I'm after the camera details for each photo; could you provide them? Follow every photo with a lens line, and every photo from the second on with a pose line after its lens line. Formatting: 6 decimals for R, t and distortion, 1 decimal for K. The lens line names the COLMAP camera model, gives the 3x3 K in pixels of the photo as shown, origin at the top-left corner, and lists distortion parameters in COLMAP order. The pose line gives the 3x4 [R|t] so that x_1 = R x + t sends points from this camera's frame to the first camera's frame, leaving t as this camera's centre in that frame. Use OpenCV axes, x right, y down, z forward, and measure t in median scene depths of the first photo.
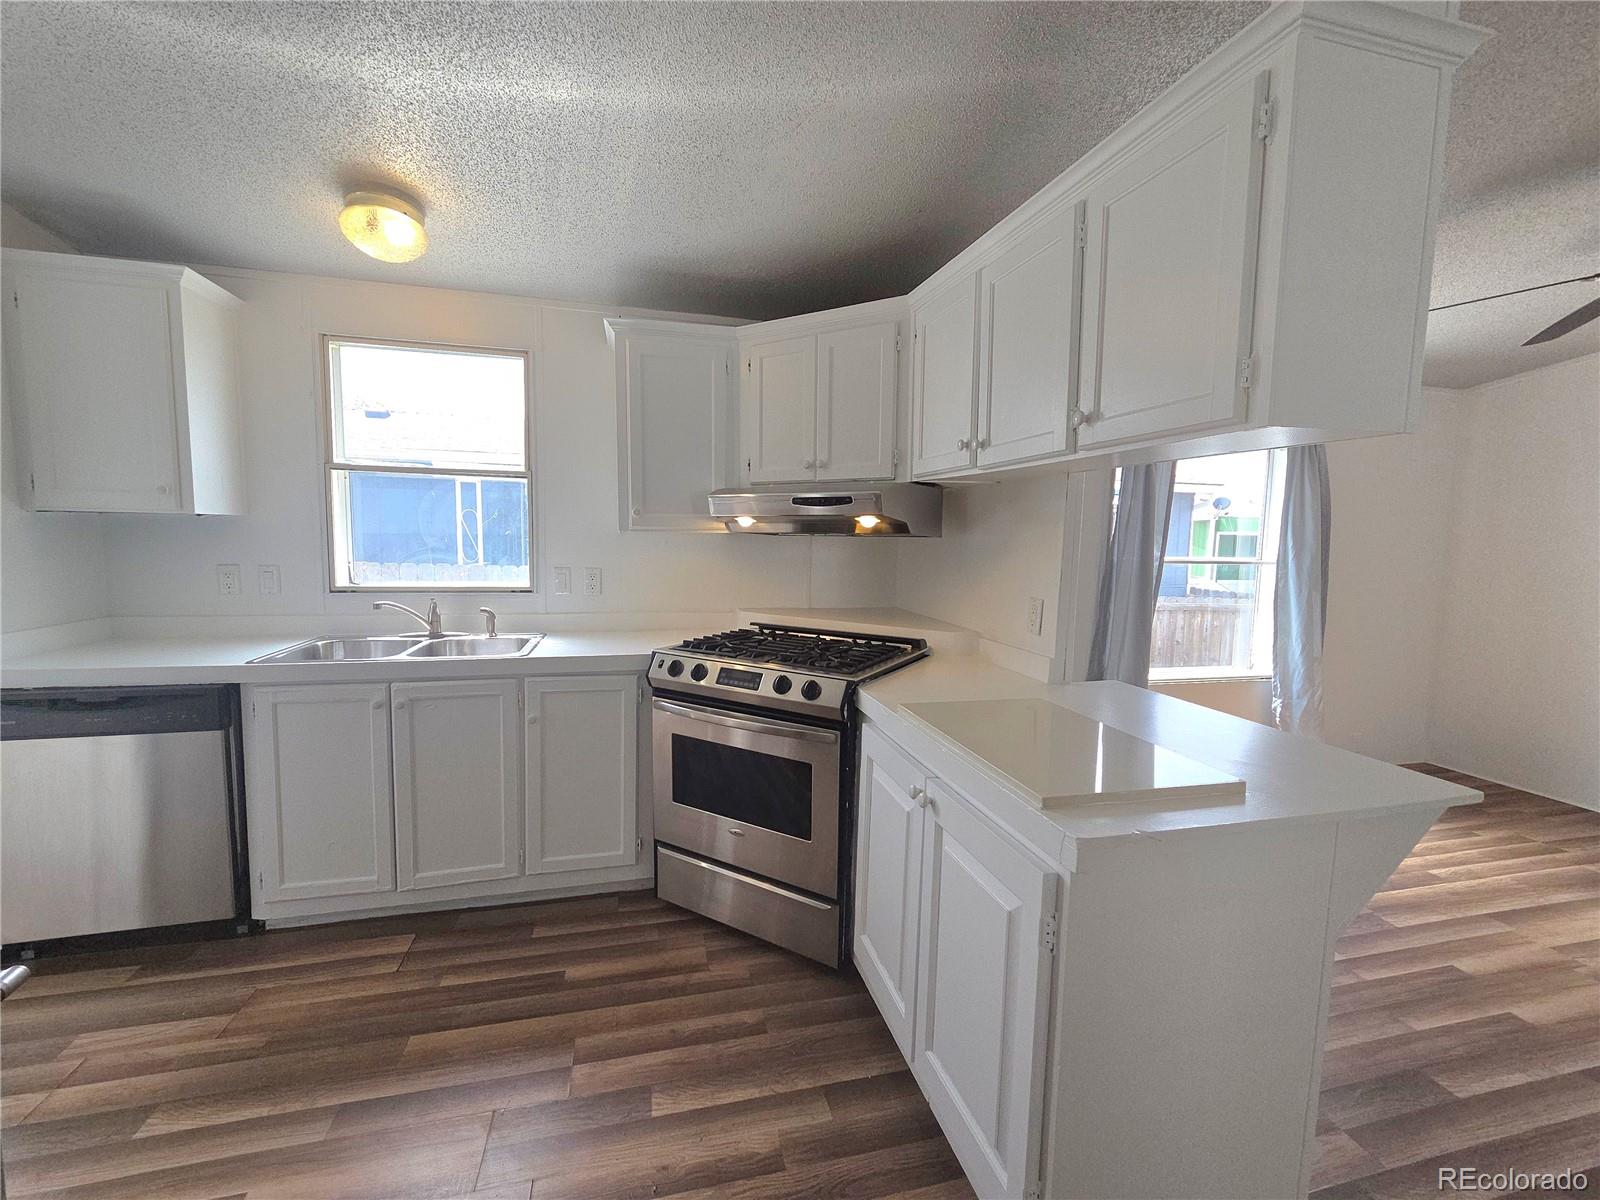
lens RADIAL K [[656.6, 0, 794.2], [0, 656.6, 598.0], [0, 0, 1]] dist [0.004383, -0.000988]
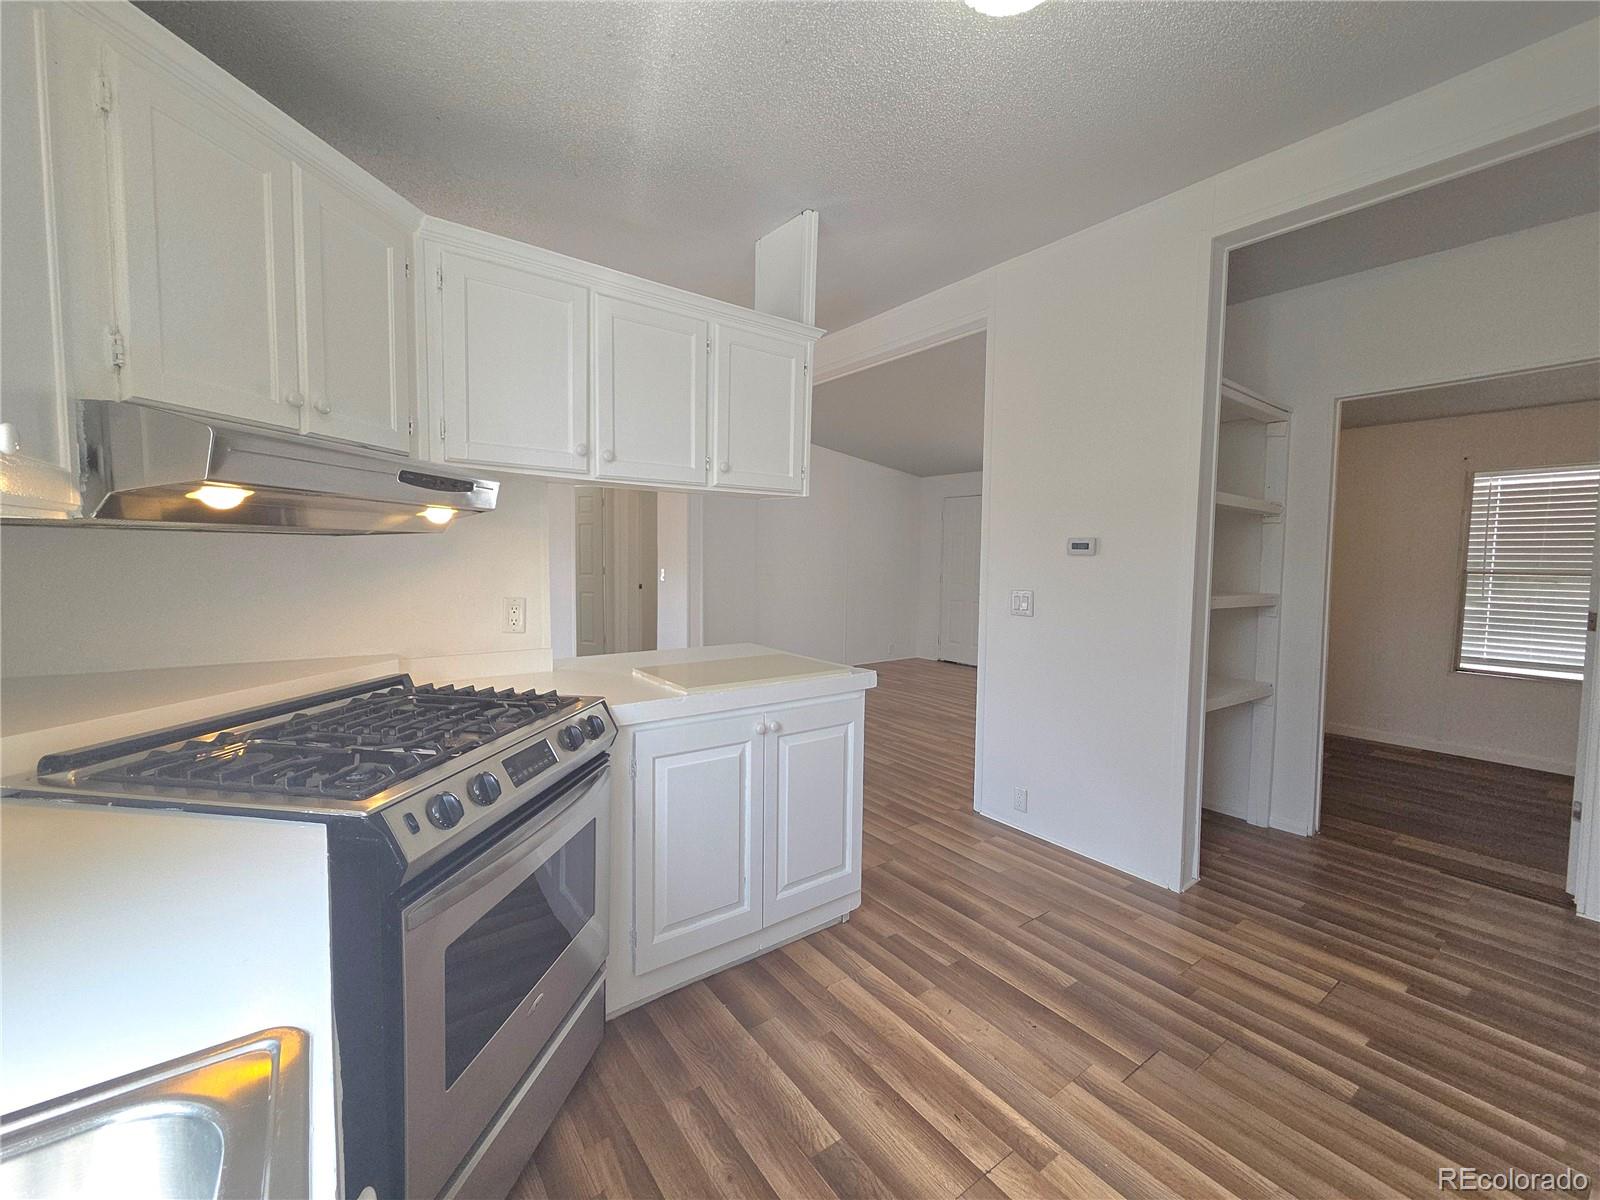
lens RADIAL K [[656.6, 0, 796.1], [0, 656.6, 594.9], [0, 0, 1]] dist [0.004383, -0.000988]
pose [[-0.375240, -0.082260, 0.923271, -0.707355], [0.069716, 0.990728, 0.116605, -0.088368], [-0.924302, 0.108122, -0.366026, 0.919032]]
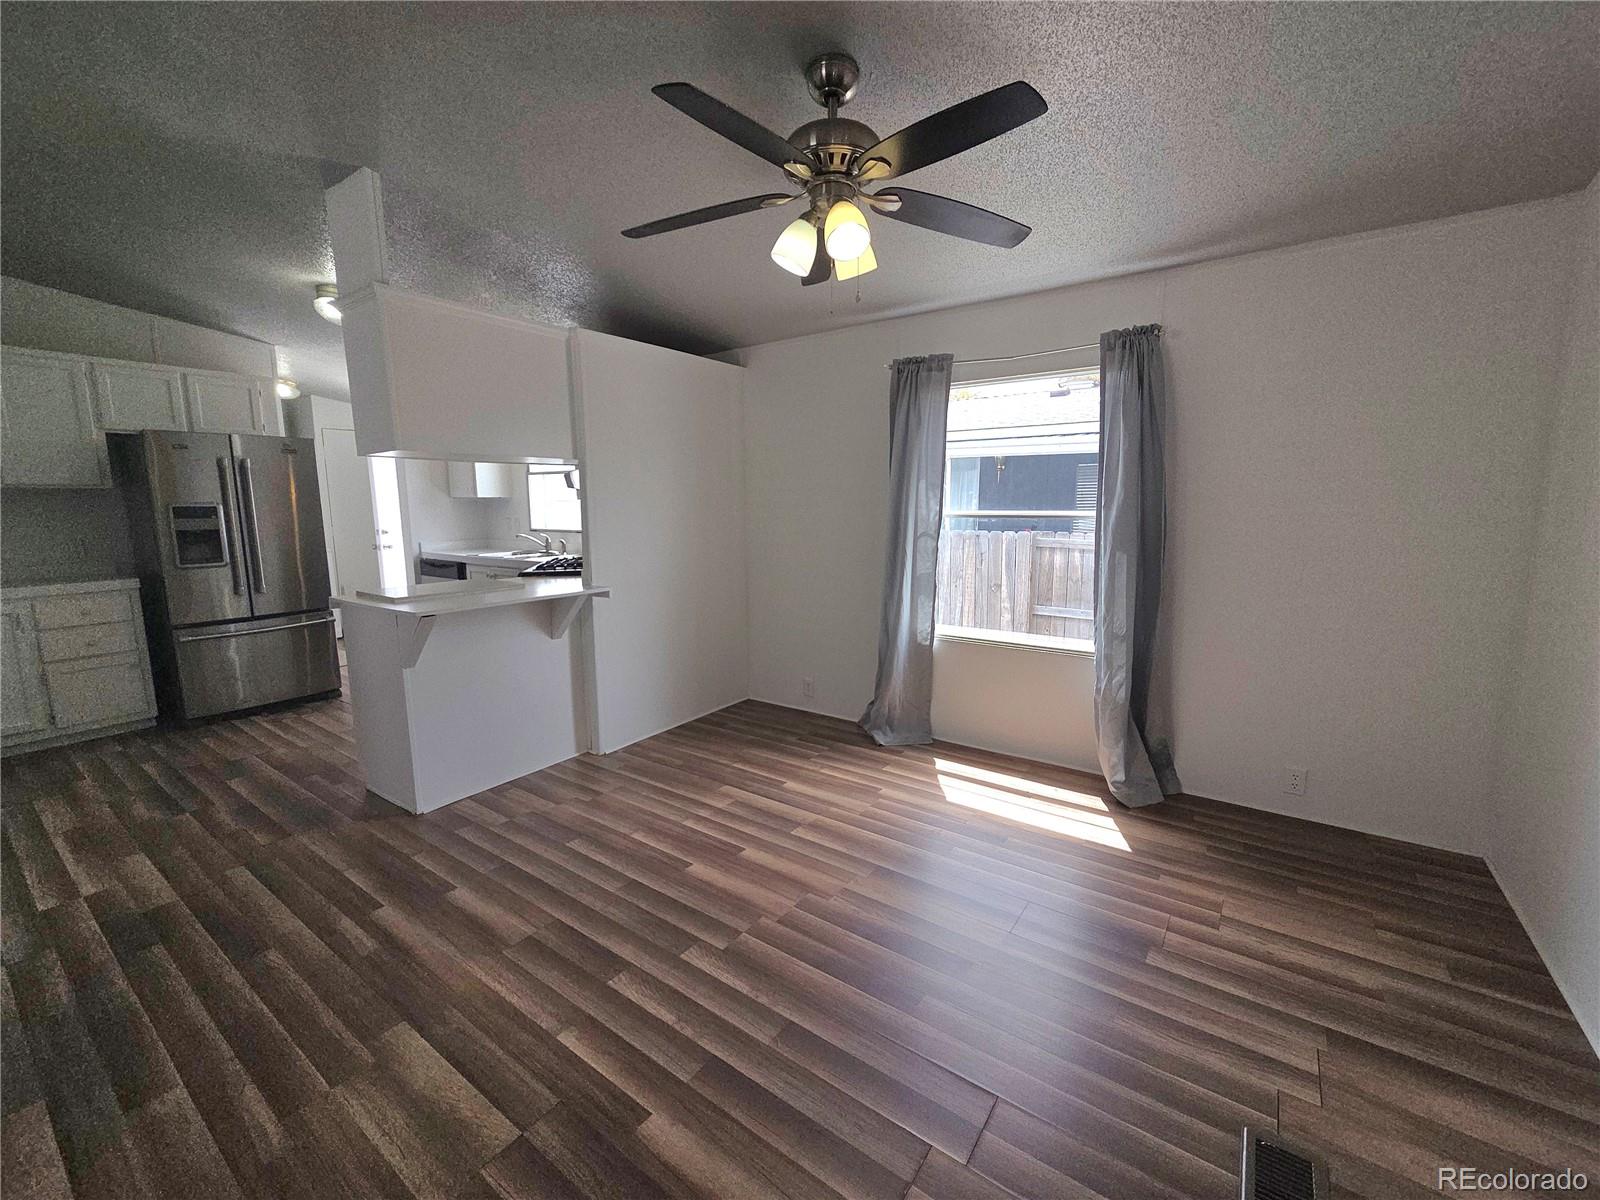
lens RADIAL K [[656.6, 0, 797.8], [0, 656.6, 598.0], [0, 0, 1]] dist [0.004383, -0.000988]
pose [[0.646716, 0.087537, -0.757691, 1.848776], [-0.050599, 0.996128, 0.071896, 0.013720], [0.761051, -0.008158, 0.648641, 0.291559]]
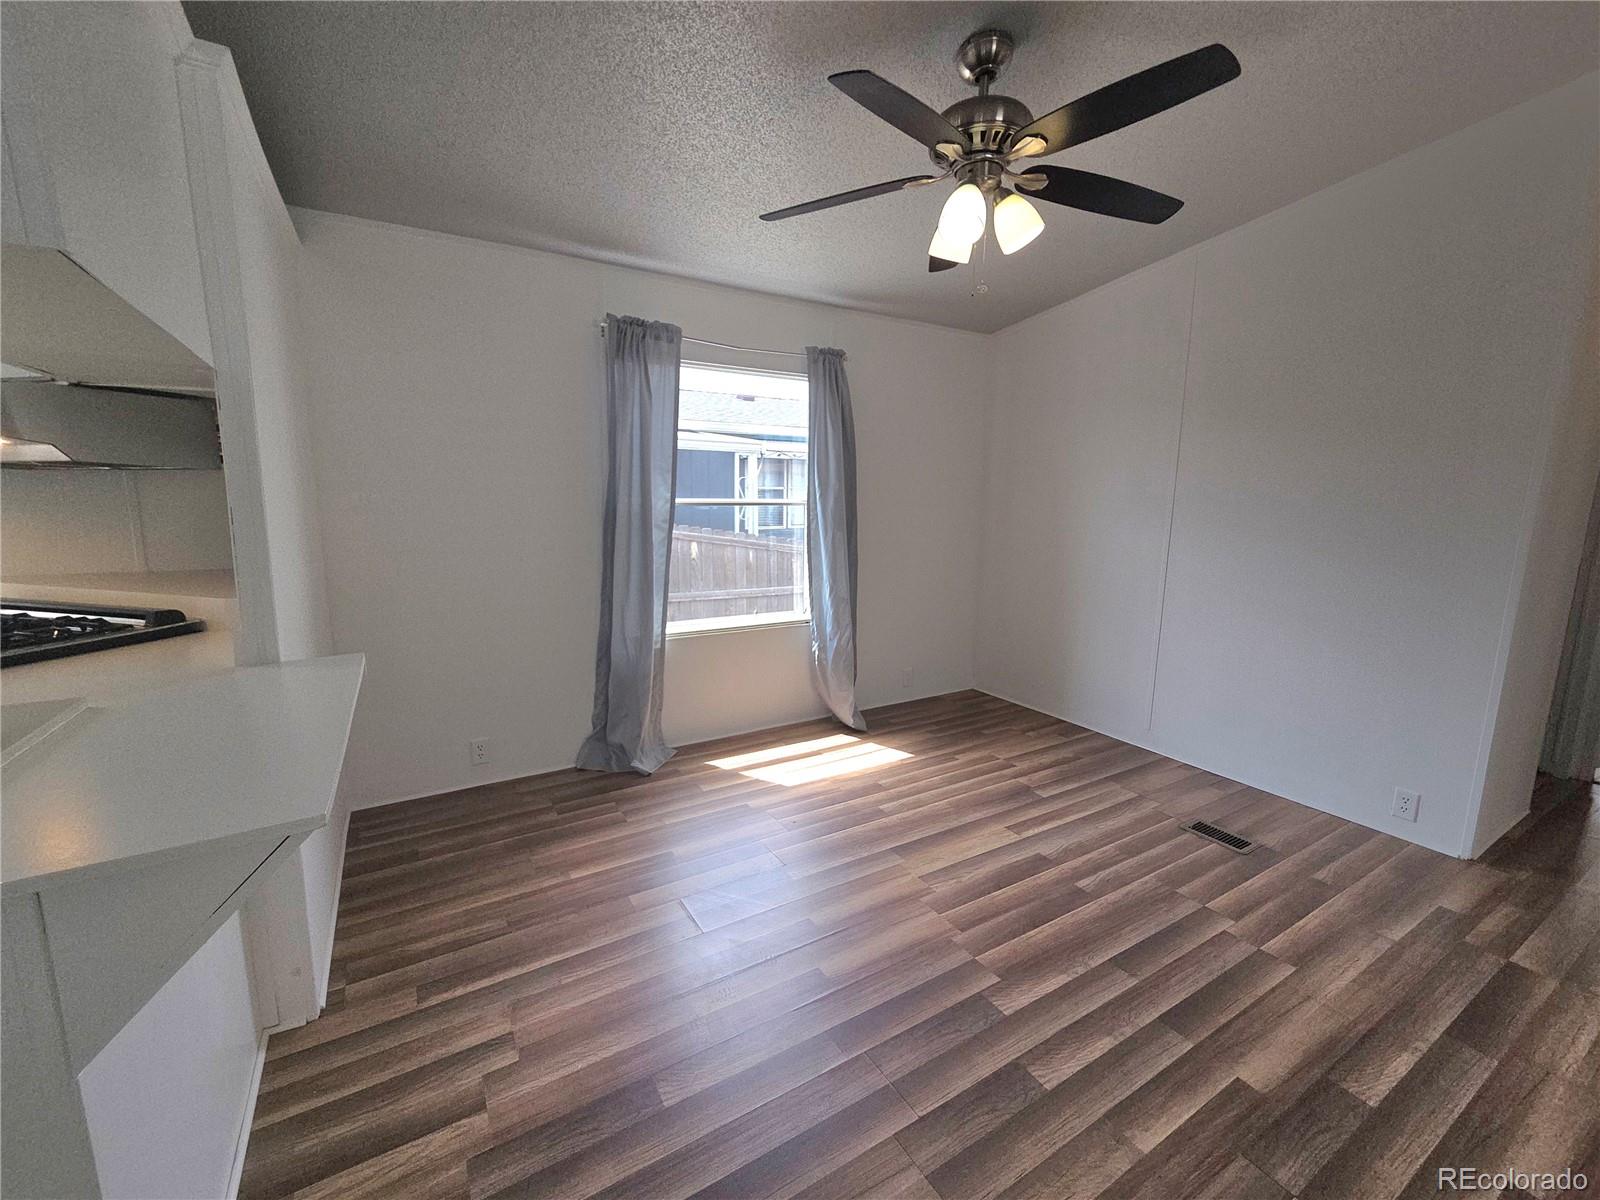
lens RADIAL K [[656.6, 0, 795.5], [0, 656.6, 598.6], [0, 0, 1]] dist [0.004383, -0.000988]
pose [[0.956211, -0.053026, 0.287834, 0.702052], [0.031666, 0.996422, 0.078367, 0.015456], [-0.290960, -0.065821, 0.954468, 0.115855]]
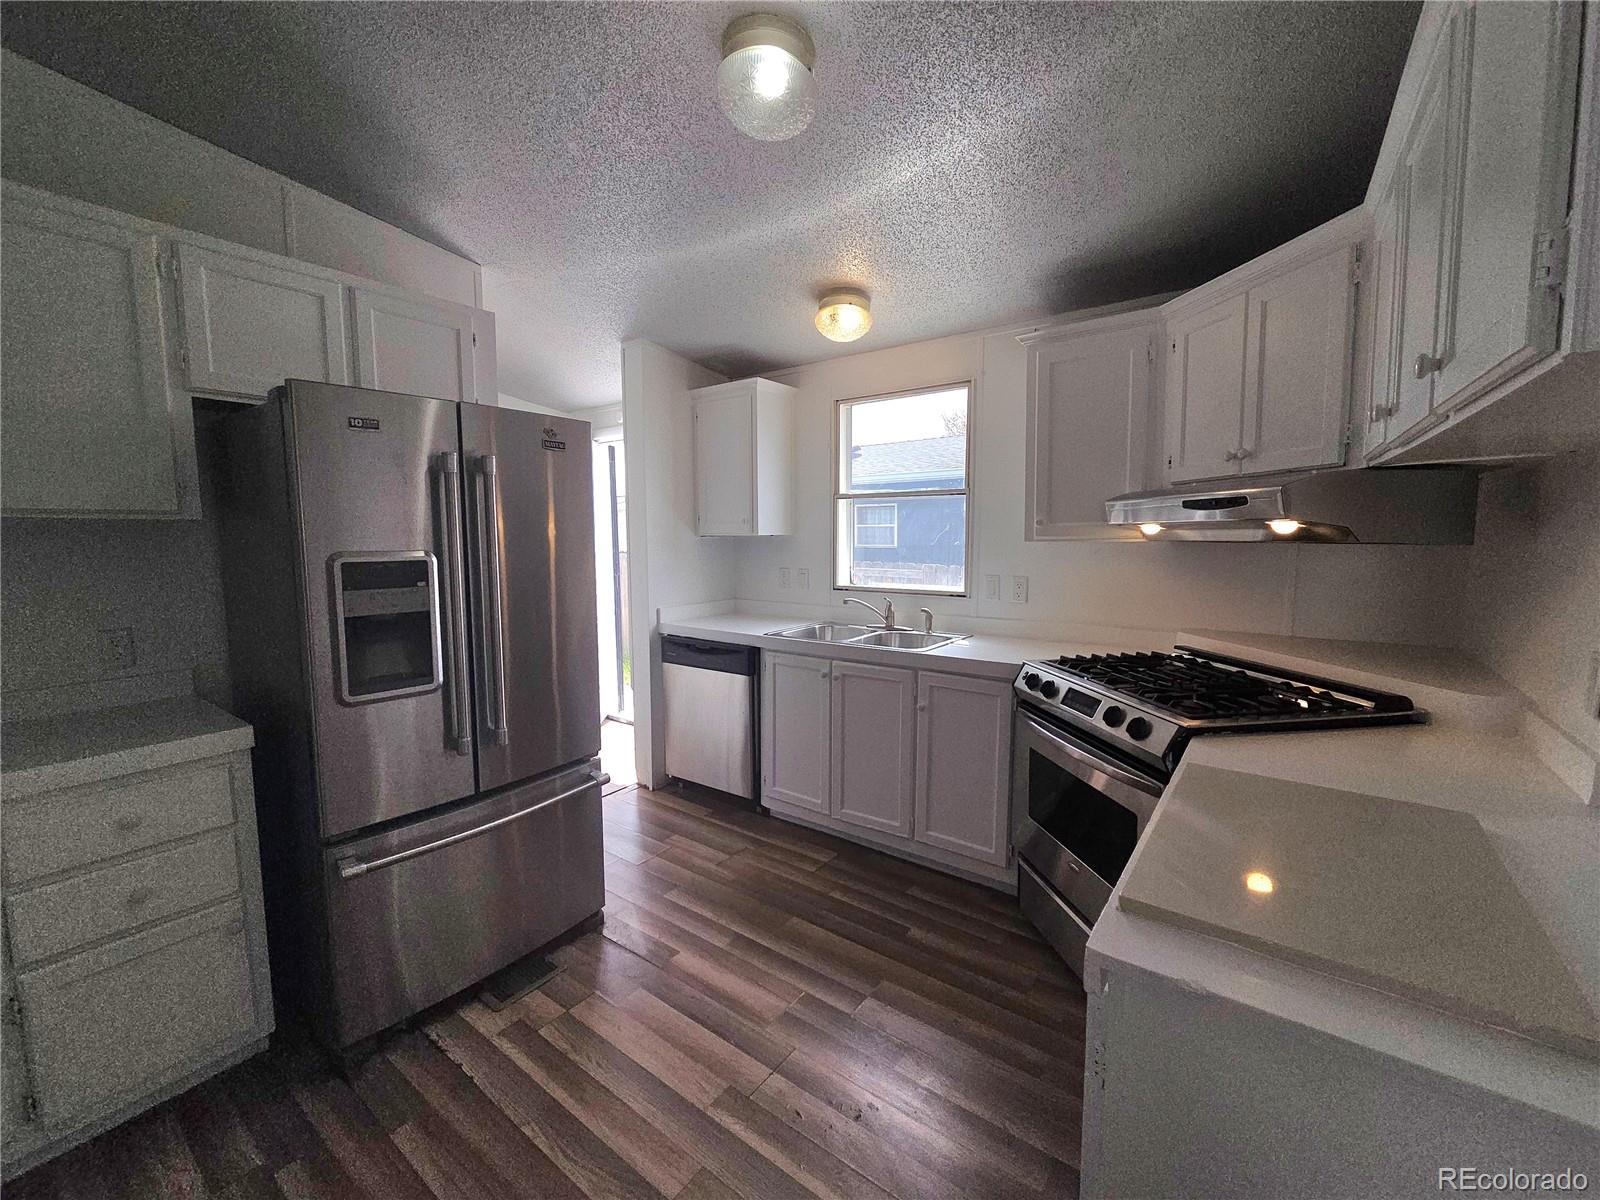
lens RADIAL K [[656.6, 0, 794.4], [0, 656.6, 599.0], [0, 0, 1]] dist [0.004383, -0.000988]
pose [[0.629195, 0.053979, -0.775371, 0.348727], [-0.054188, 0.998205, 0.025520, -0.022932], [0.775356, 0.025959, 0.630990, 0.094913]]
